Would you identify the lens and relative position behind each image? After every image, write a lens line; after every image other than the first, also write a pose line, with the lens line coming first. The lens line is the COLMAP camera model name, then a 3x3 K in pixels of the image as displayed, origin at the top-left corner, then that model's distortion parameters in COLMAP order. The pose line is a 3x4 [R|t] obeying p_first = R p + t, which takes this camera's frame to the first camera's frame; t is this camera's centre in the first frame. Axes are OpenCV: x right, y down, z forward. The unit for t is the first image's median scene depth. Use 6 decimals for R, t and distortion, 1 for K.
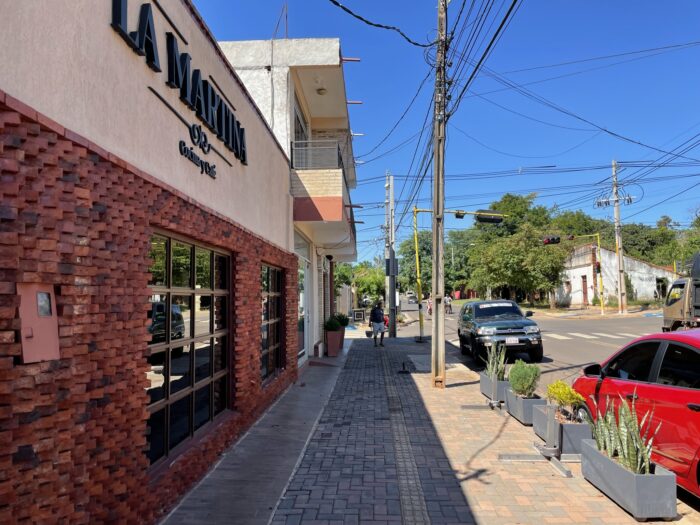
lens RADIAL K [[528.2, 0, 361.6], [0, 528.2, 262.5], [0, 0, 1]] dist [0.110787, -0.181966]
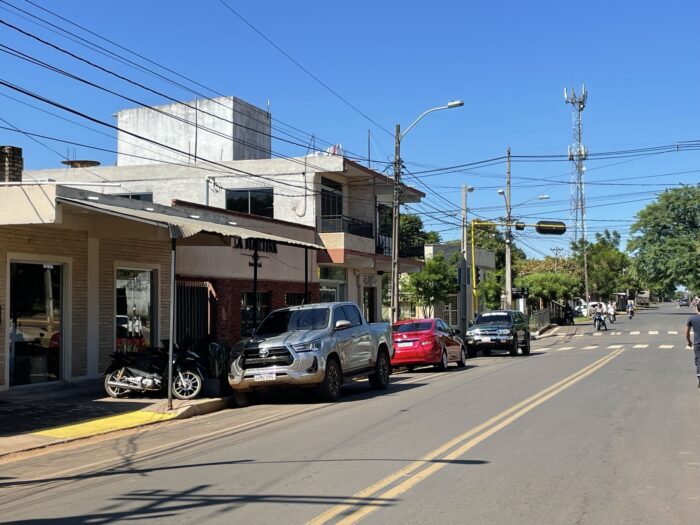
lens RADIAL K [[1118.7, 0, 350.0], [0, 1118.7, 262.5], [0, 0, 1]] dist [-0.243899, -0.014703]
pose [[0.964982, 0.001238, -0.262312, 0.901359], [0.006423, 0.999577, 0.028348, -0.175987], [0.262236, -0.029040, 0.964567, -2.404628]]
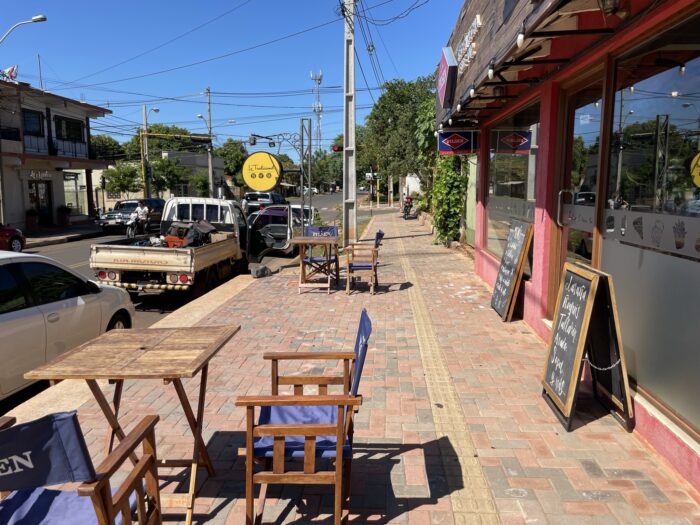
lens RADIAL K [[528.2, 0, 361.6], [0, 528.2, 262.5], [0, 0, 1]] dist [0.110787, -0.181966]
pose [[0.999879, 0.012758, -0.008863, 1.455094], [-0.010663, 0.978565, 0.205660, -0.126889], [0.011297, -0.205541, 0.978583, -0.980722]]
